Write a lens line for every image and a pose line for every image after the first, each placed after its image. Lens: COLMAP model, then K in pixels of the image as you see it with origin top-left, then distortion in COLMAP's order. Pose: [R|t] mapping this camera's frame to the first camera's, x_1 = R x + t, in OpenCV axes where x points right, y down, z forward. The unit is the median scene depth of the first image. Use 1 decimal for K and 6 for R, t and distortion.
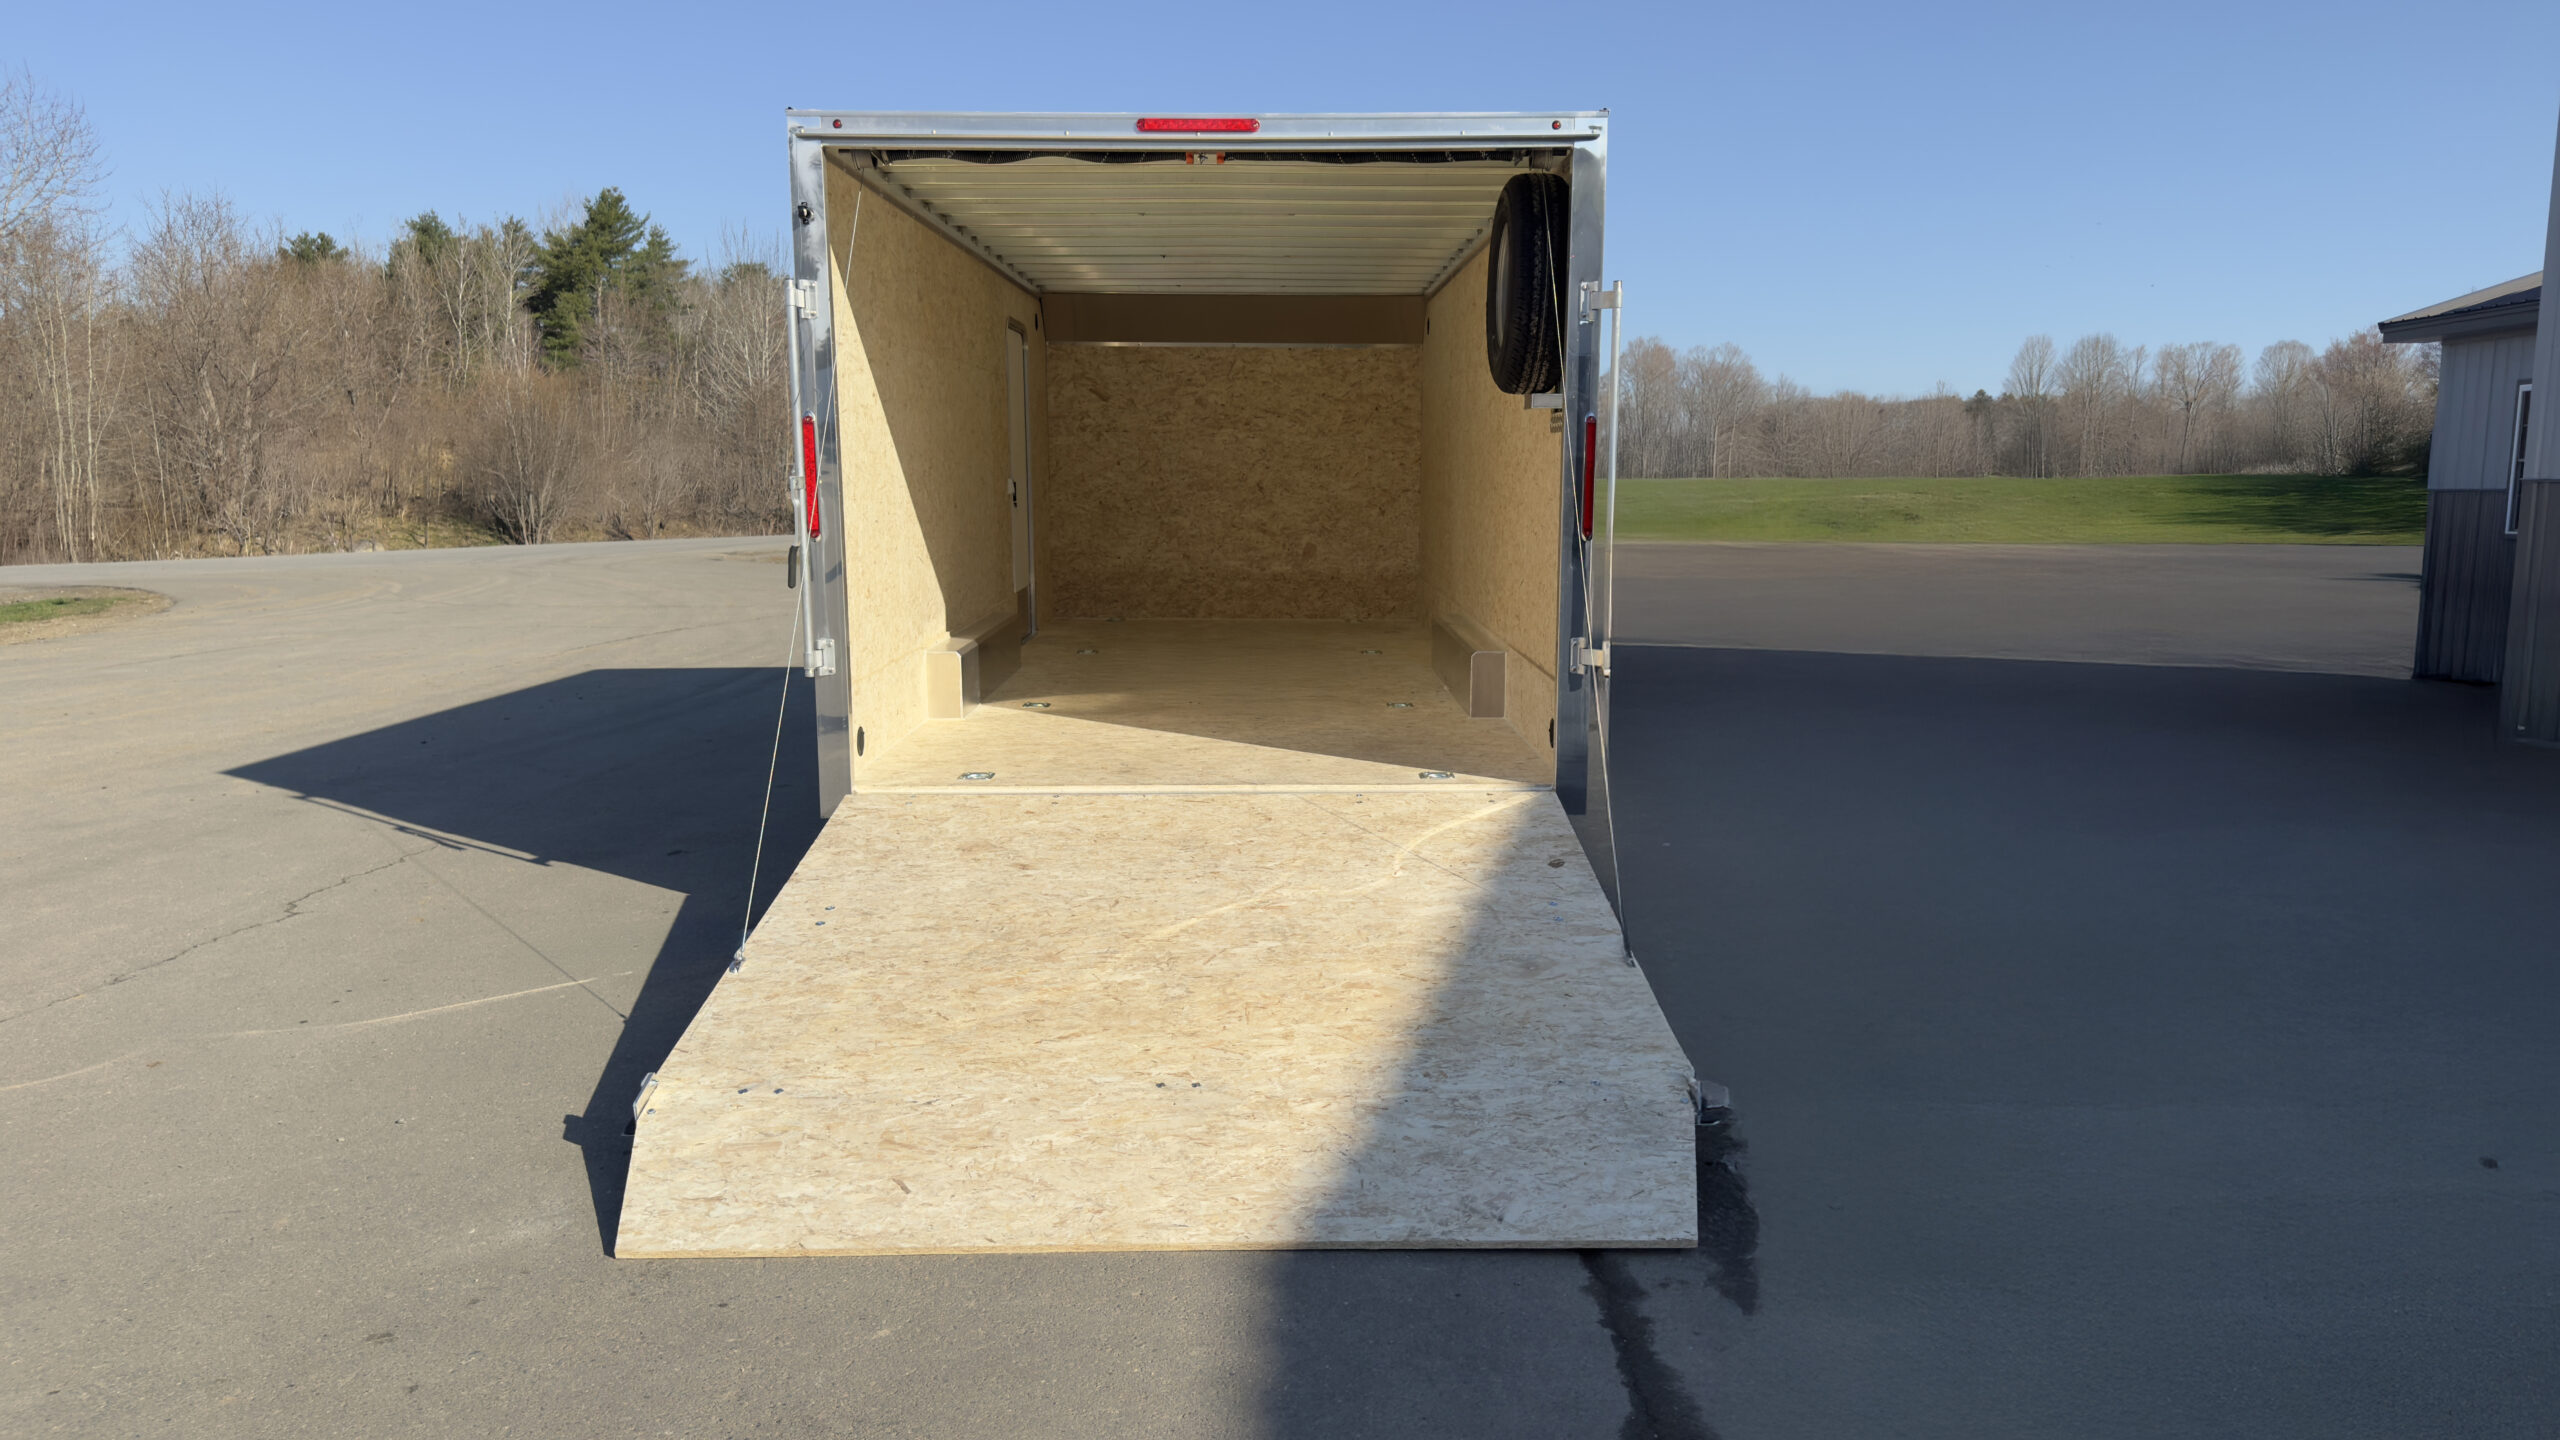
lens RADIAL K [[1785.9, 0, 1280.0], [0, 1785.9, 720.0], [0, 0, 1]] dist [0.144549, -0.002447]
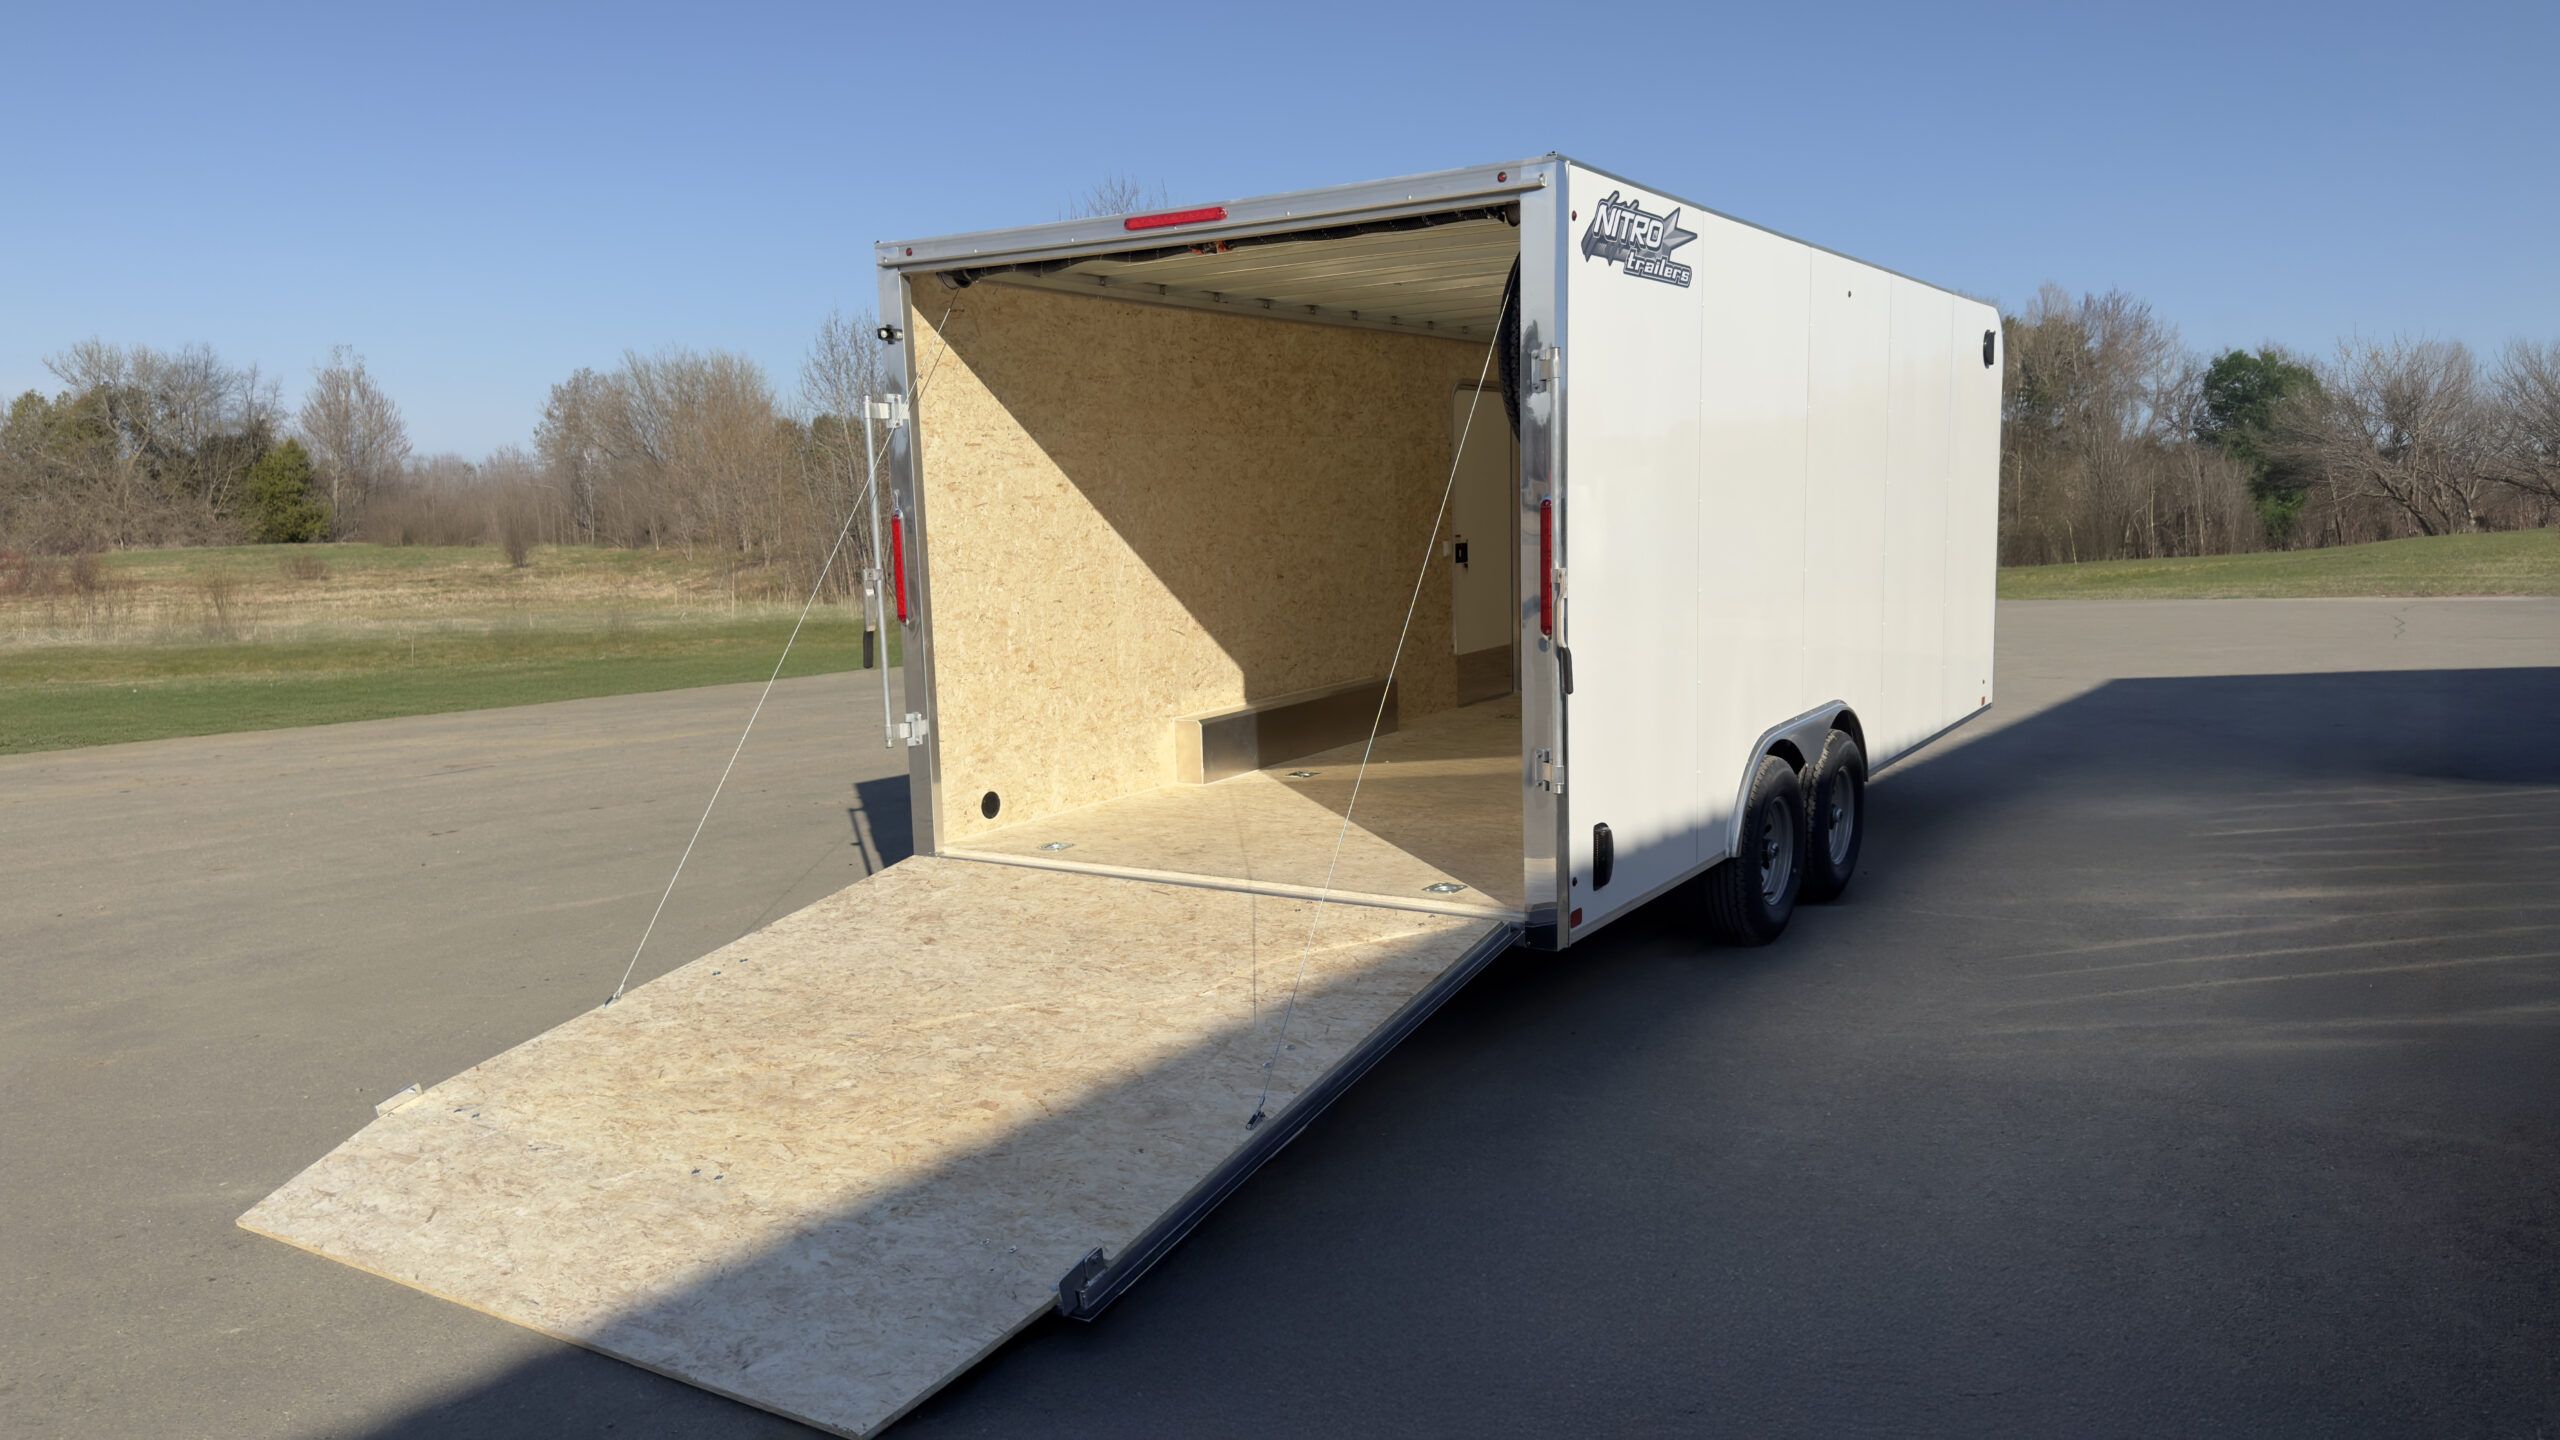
lens RADIAL K [[1774.3, 0, 1293.5], [0, 1774.3, 757.9], [0, 0, 1]] dist [0.099973, -0.000088]
pose [[0.847072, 0.058189, -0.528283, 0.262959], [-0.053221, 0.998279, 0.024621, -0.028510], [0.528806, 0.007260, 0.848711, 0.096602]]
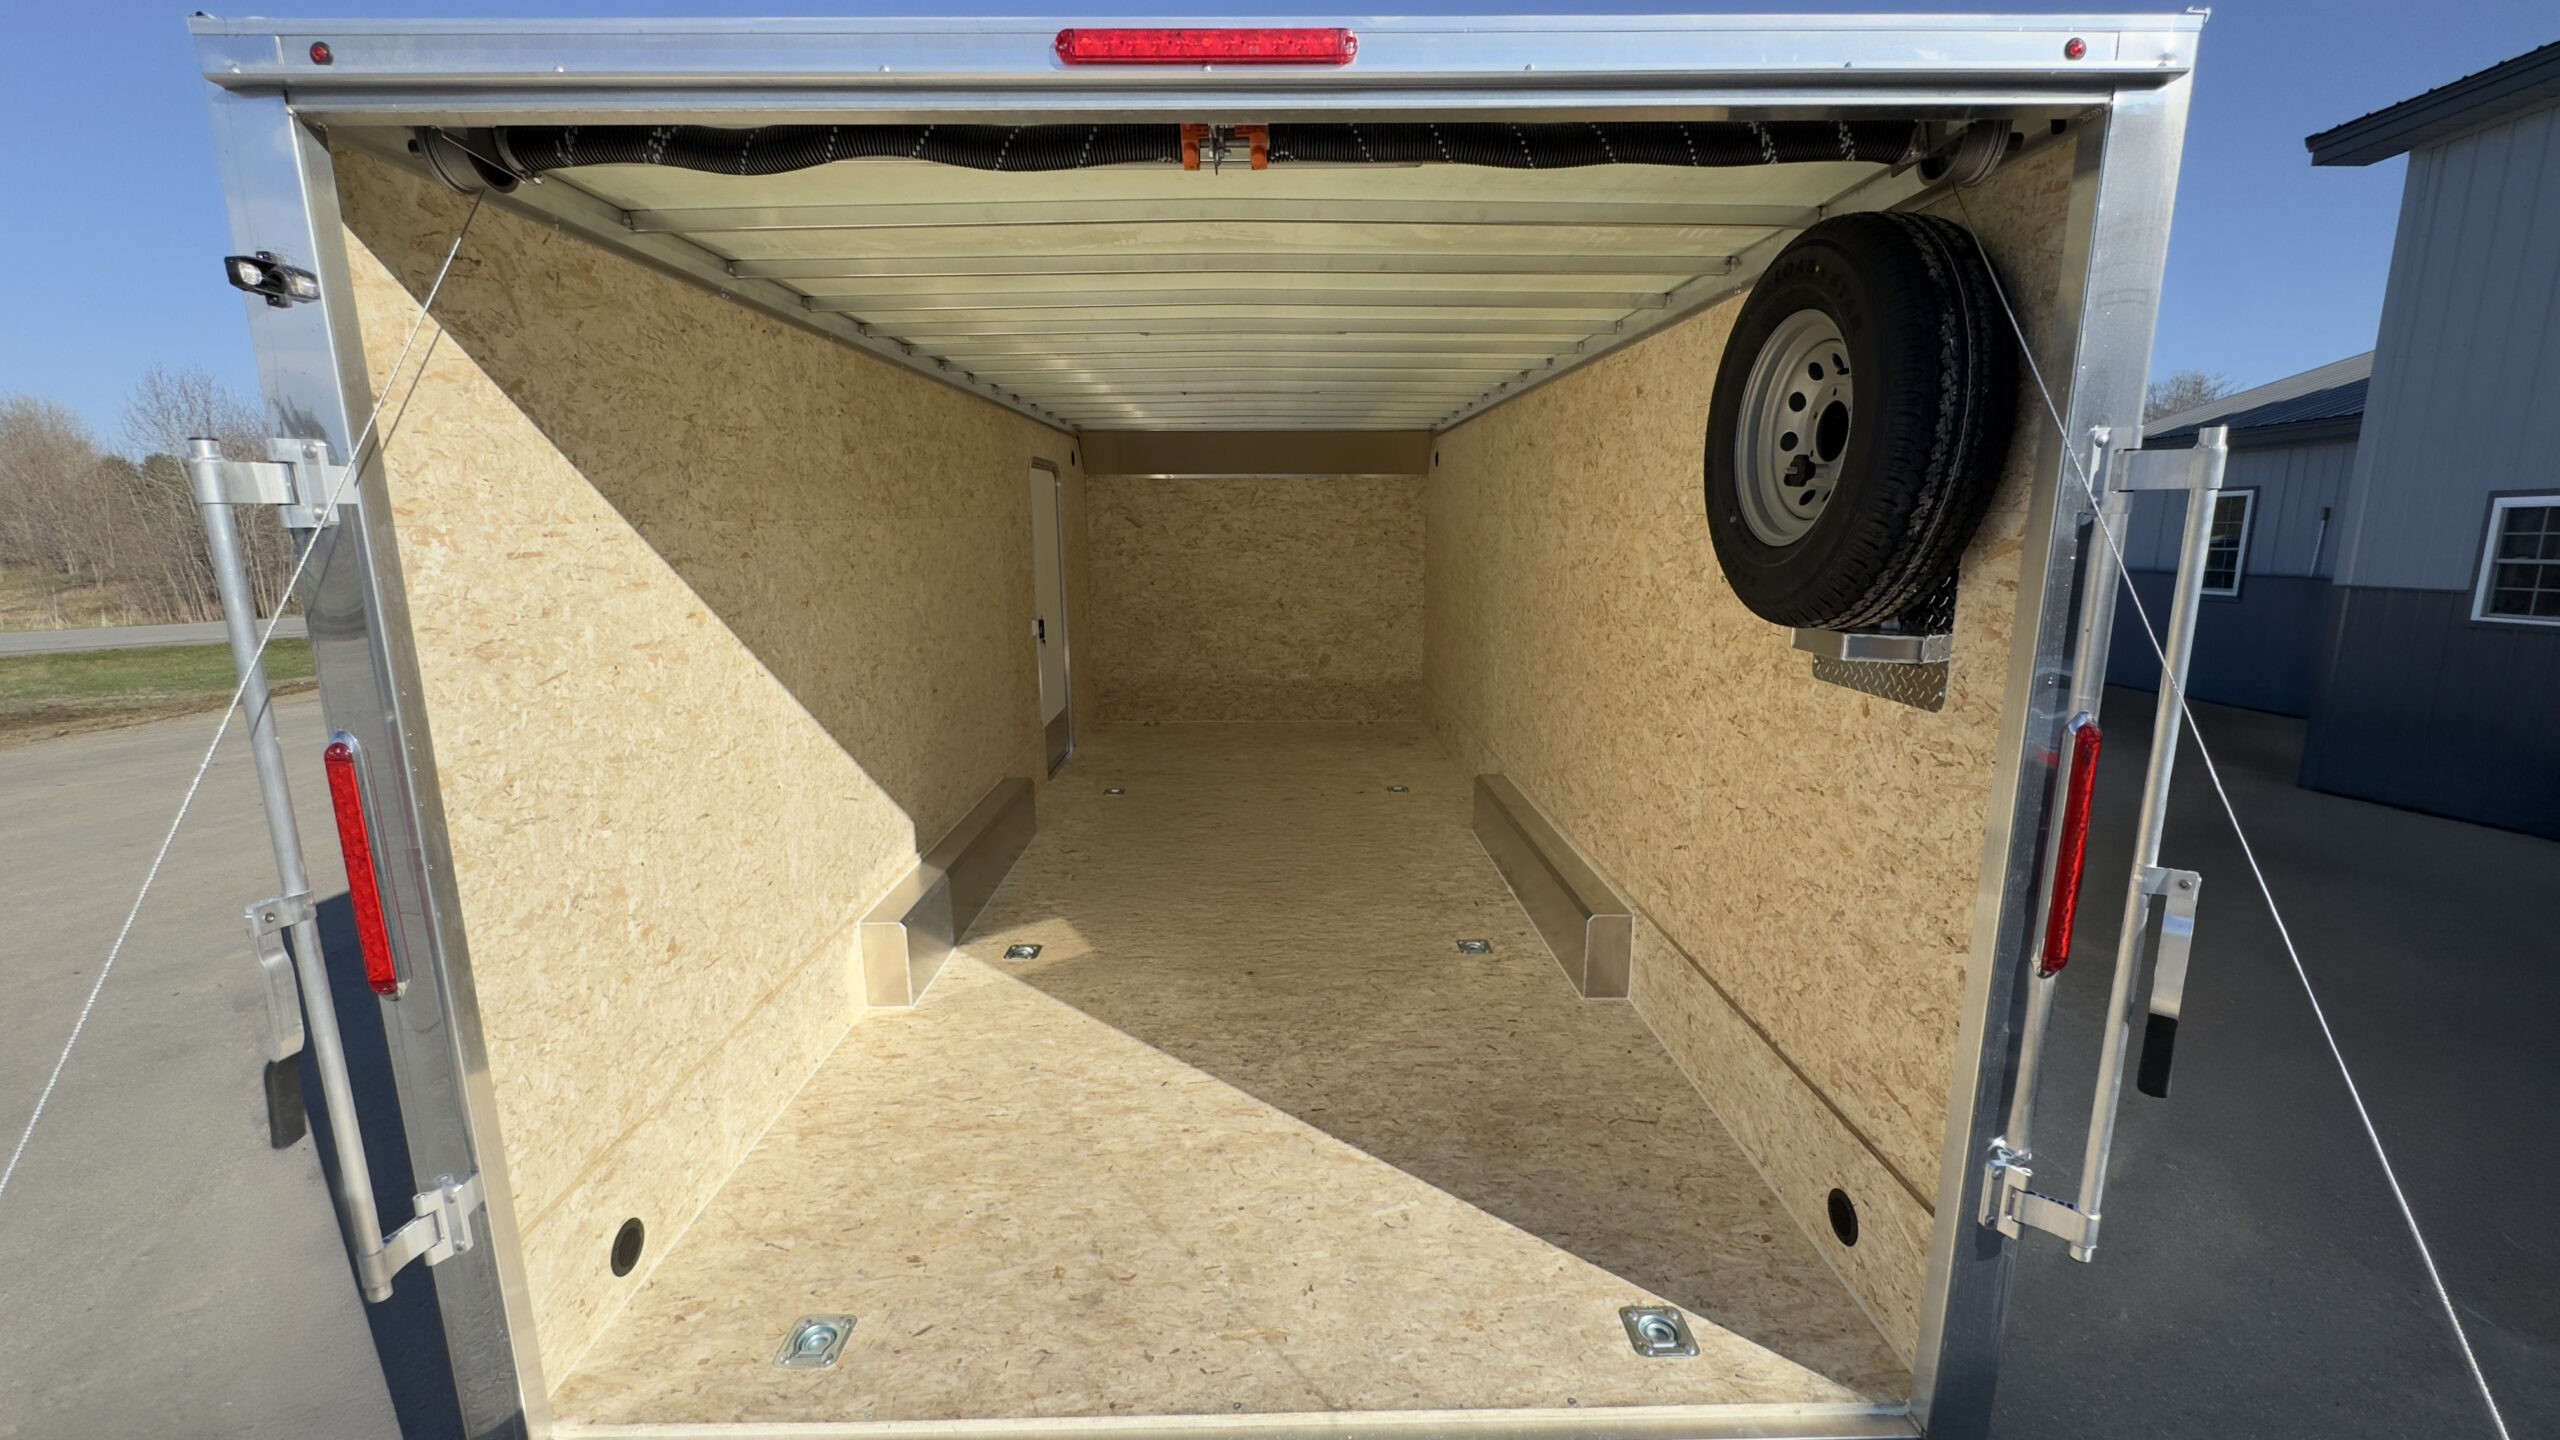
lens RADIAL K [[1025.5, 0, 1280.0], [0, 1025.5, 720.0], [0, 0, 1]] dist [-0.002817, 0.000298]
pose [[0.999966, -0.006954, 0.004333, -0.014656], [0.006733, 0.998780, 0.048920, -0.090171], [-0.004668, -0.048889, 0.998793, 0.366567]]
